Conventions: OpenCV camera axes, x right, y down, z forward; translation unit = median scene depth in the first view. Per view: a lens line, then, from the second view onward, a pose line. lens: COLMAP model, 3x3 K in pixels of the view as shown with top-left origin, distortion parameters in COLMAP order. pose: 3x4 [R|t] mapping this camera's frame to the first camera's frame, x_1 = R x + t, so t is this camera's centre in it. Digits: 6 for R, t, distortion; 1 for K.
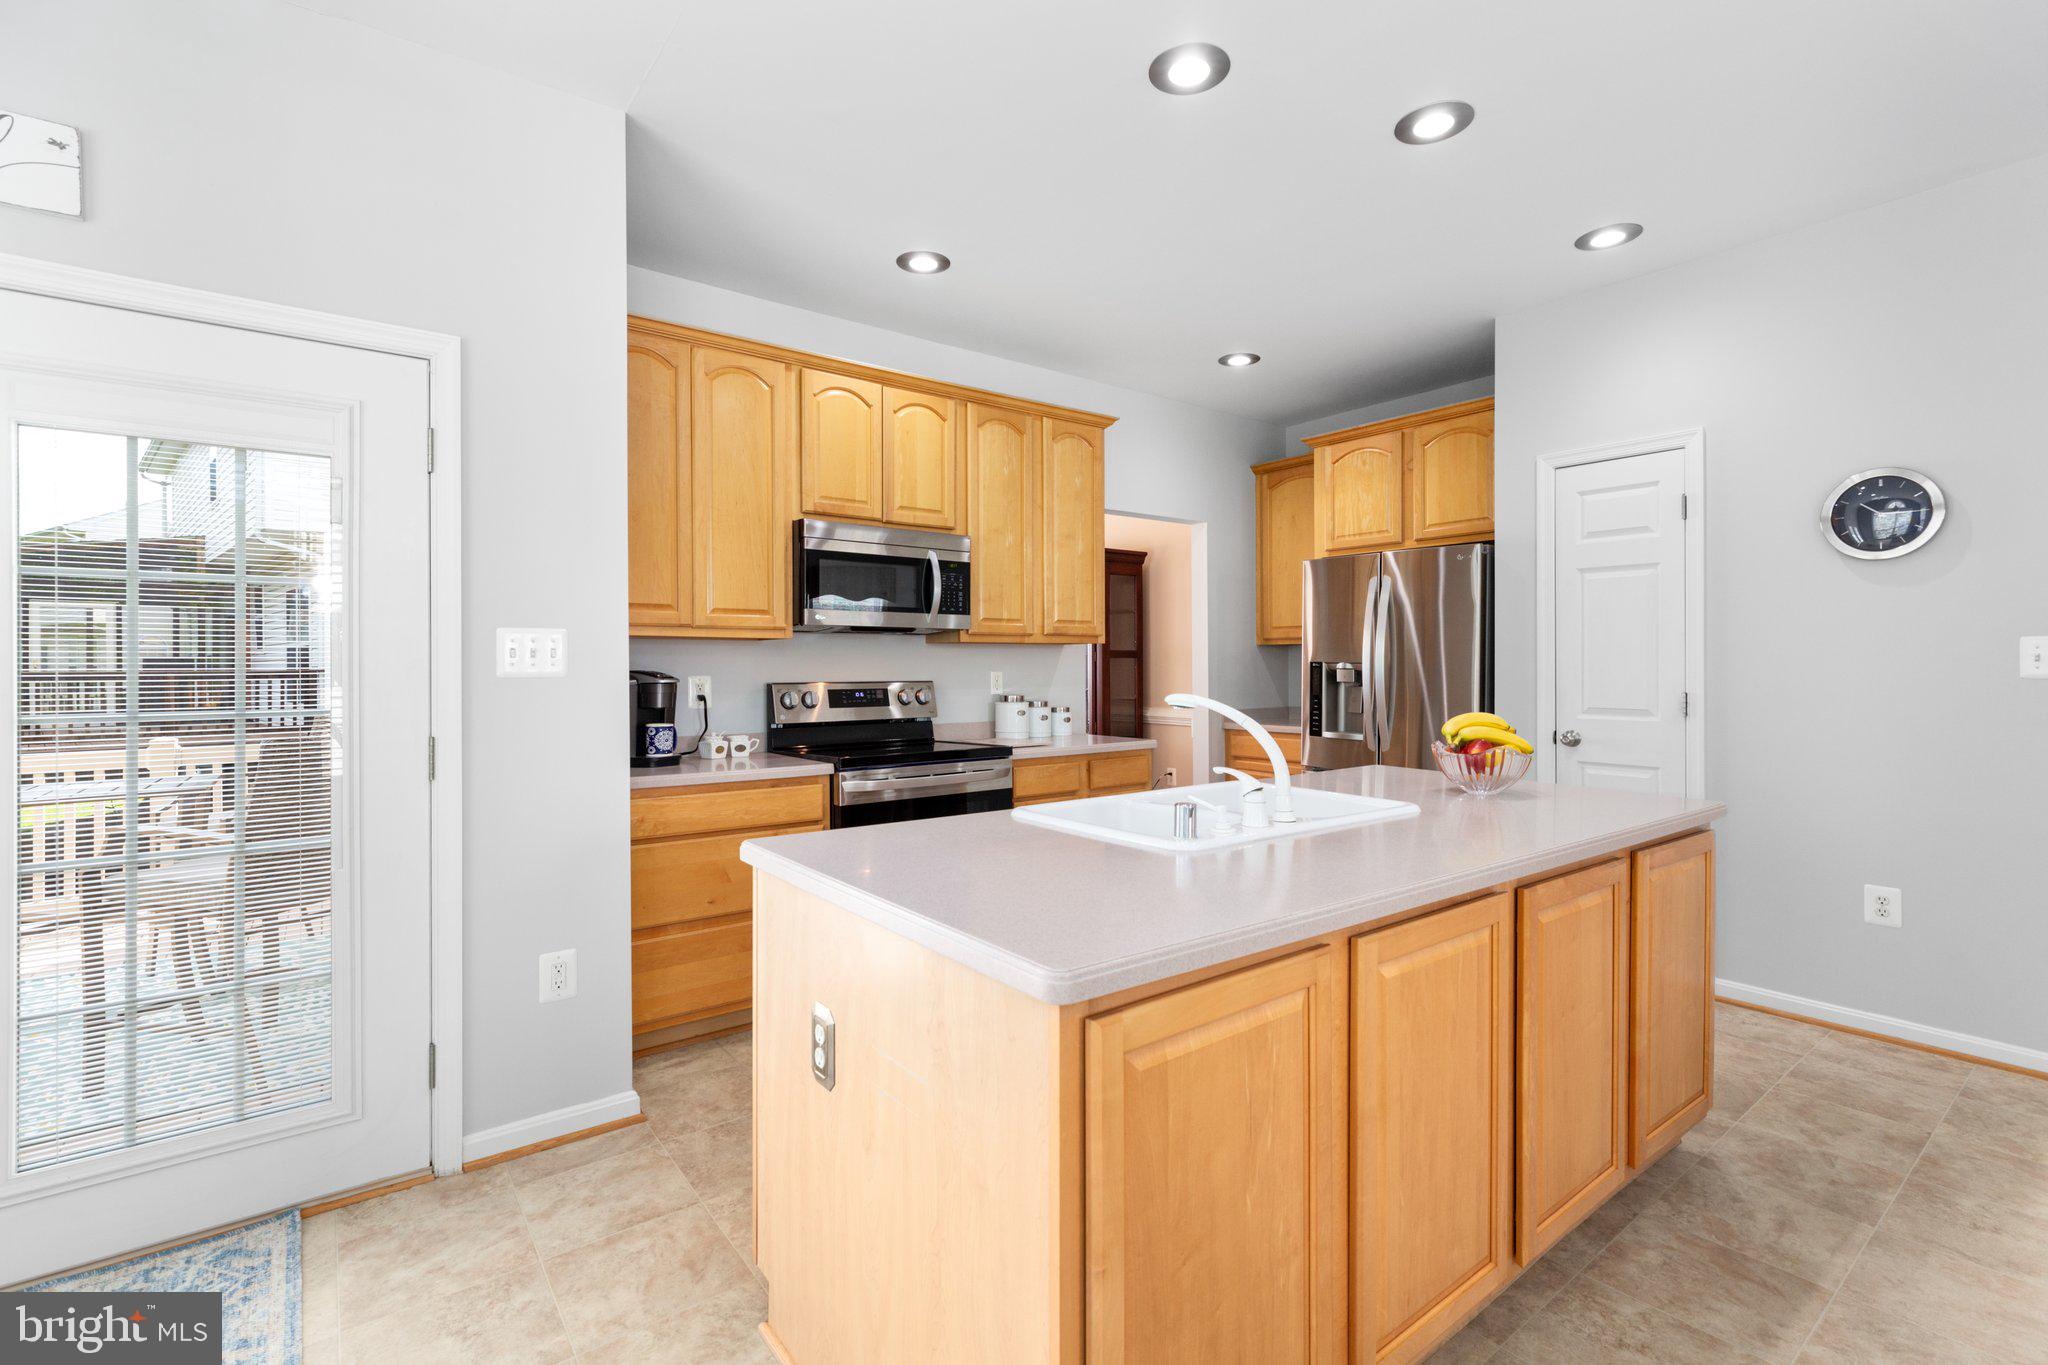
lens RADIAL K [[912.6, 0, 1026.0], [0, 912.6, 672.2], [0, 0, 1]] dist [0.006751, -0.000305]
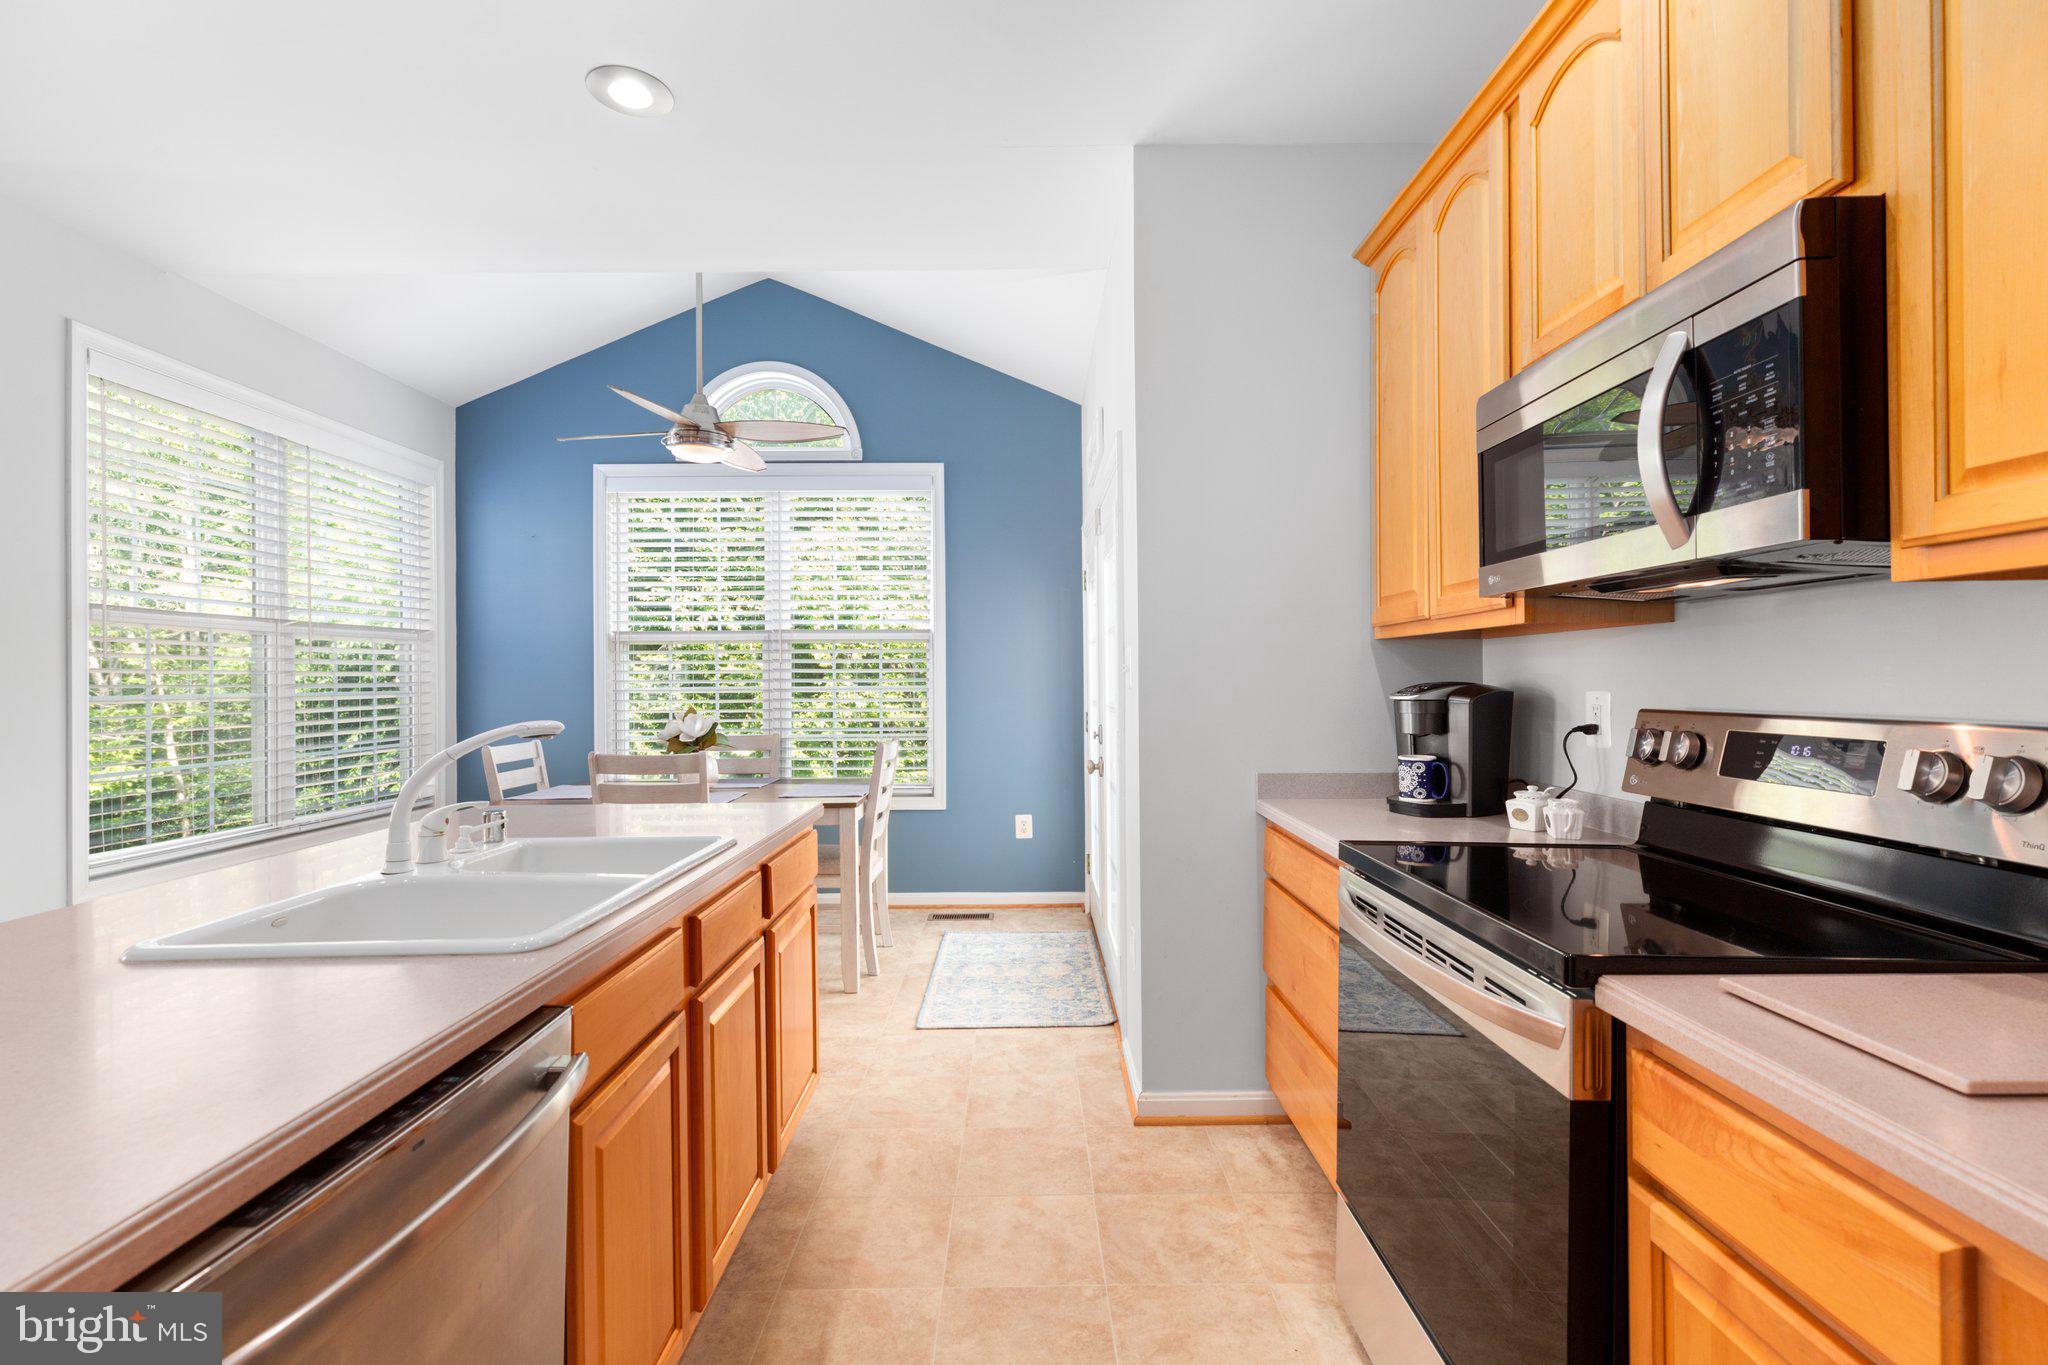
lens RADIAL K [[913.7, 0, 1022.2], [0, 913.7, 677.4], [0, 0, 1]] dist [0.002582, 0.000380]
pose [[-0.607394, 0.008615, -0.794354, 0.331207], [0.008083, 0.999956, 0.004665, -0.010194], [0.794360, -0.003588, -0.607437, 1.083900]]
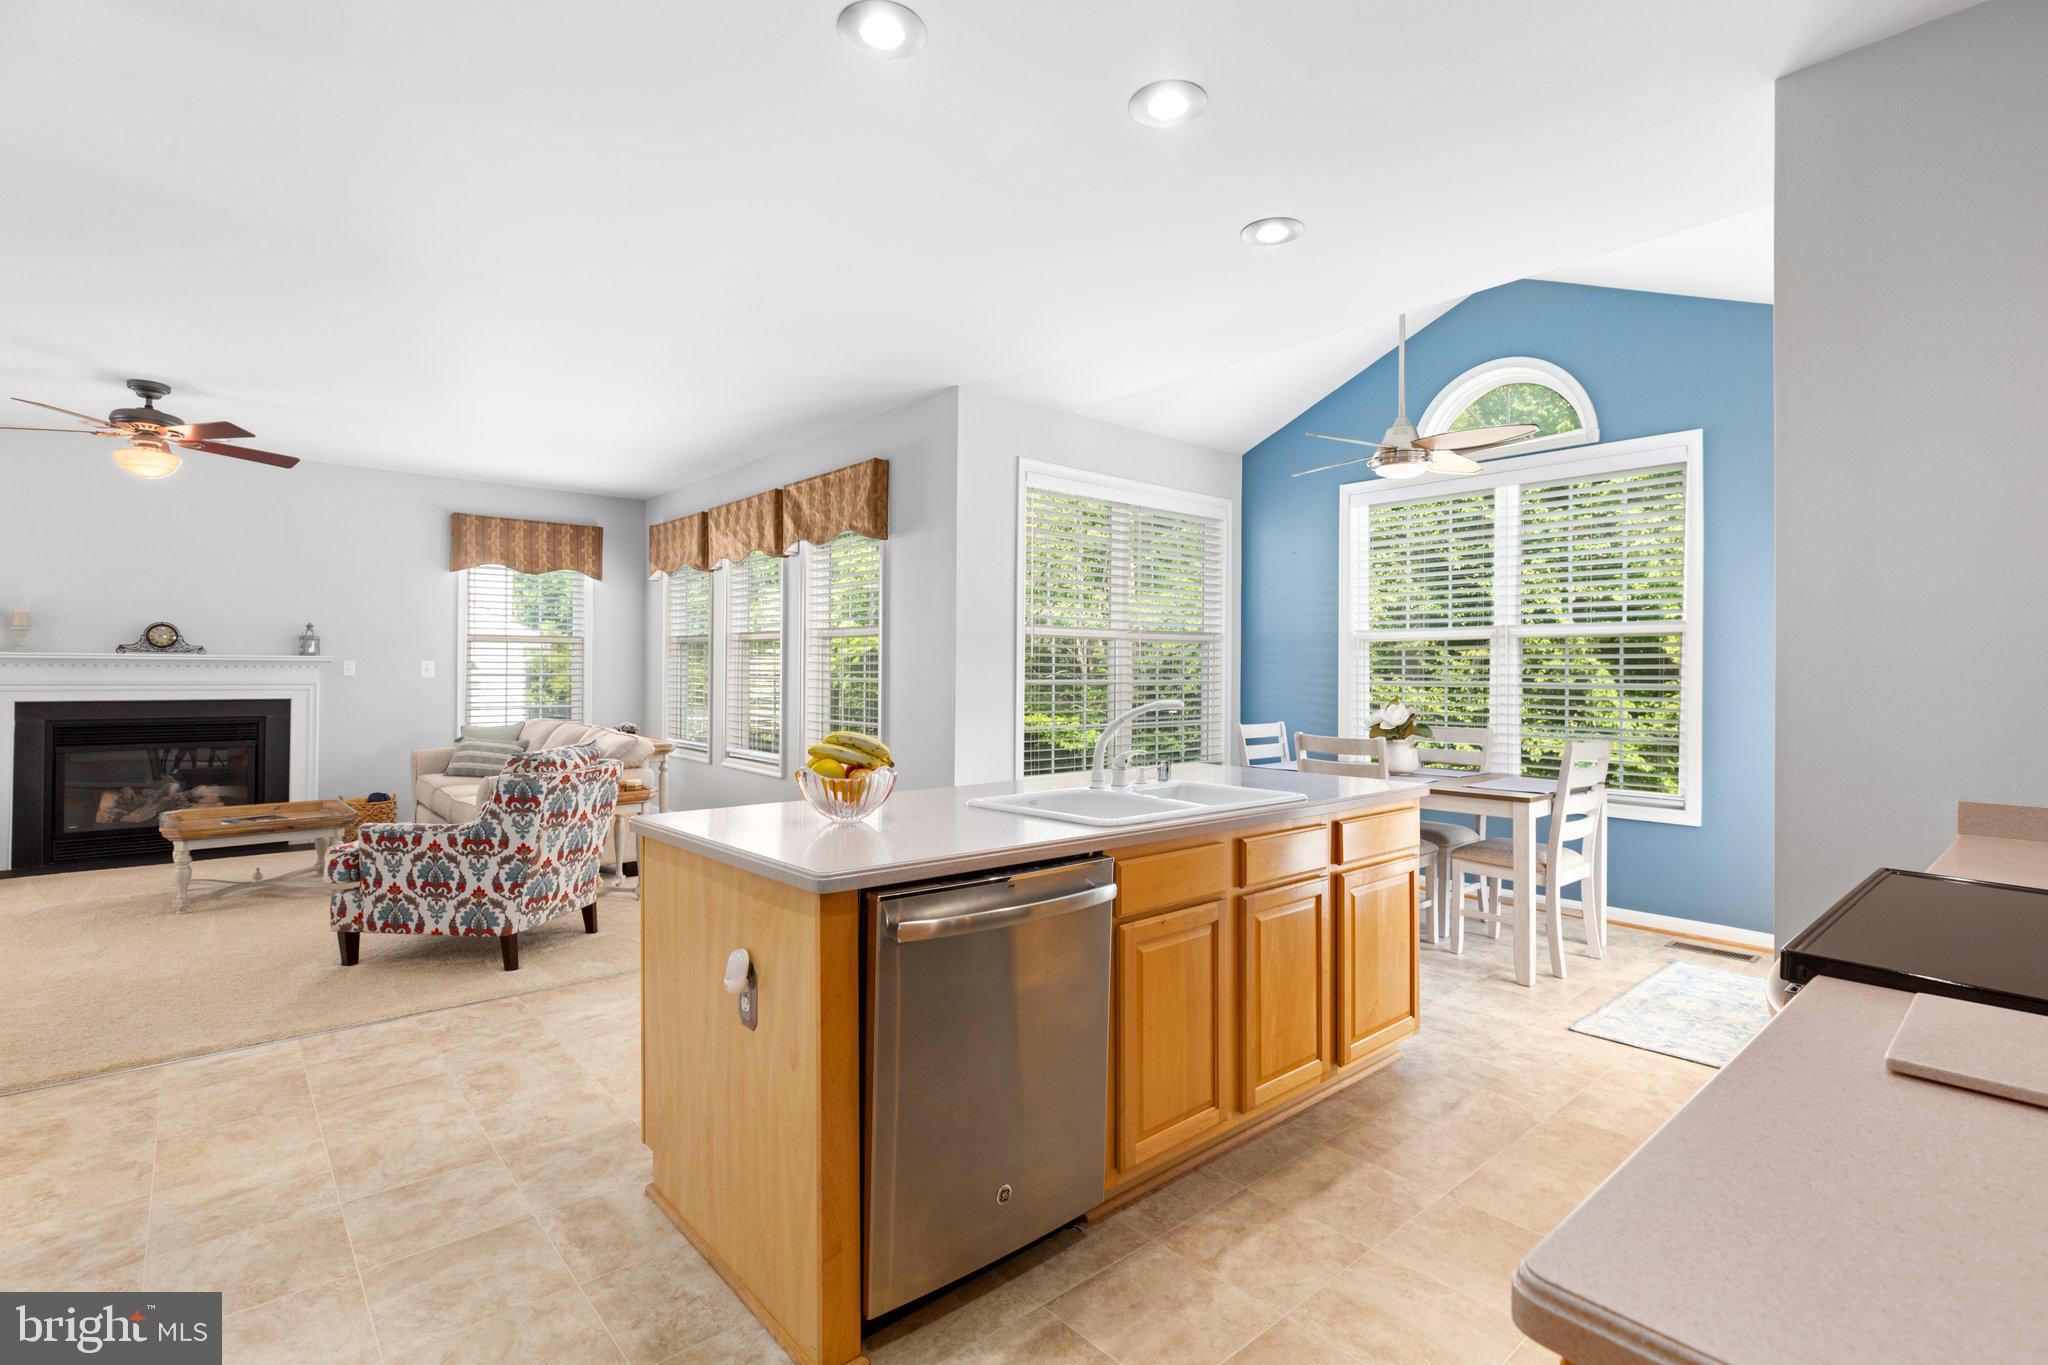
lens RADIAL K [[950.4, 0, 1034.7], [0, 950.4, 666.1], [0, 0, 1]] dist [-0.002309, -0.000262]
pose [[-0.997733, -0.001404, -0.067284, 0.262542], [-0.001147, 0.999992, -0.003861, -0.010916], [0.067289, -0.003775, -0.997726, 1.351958]]
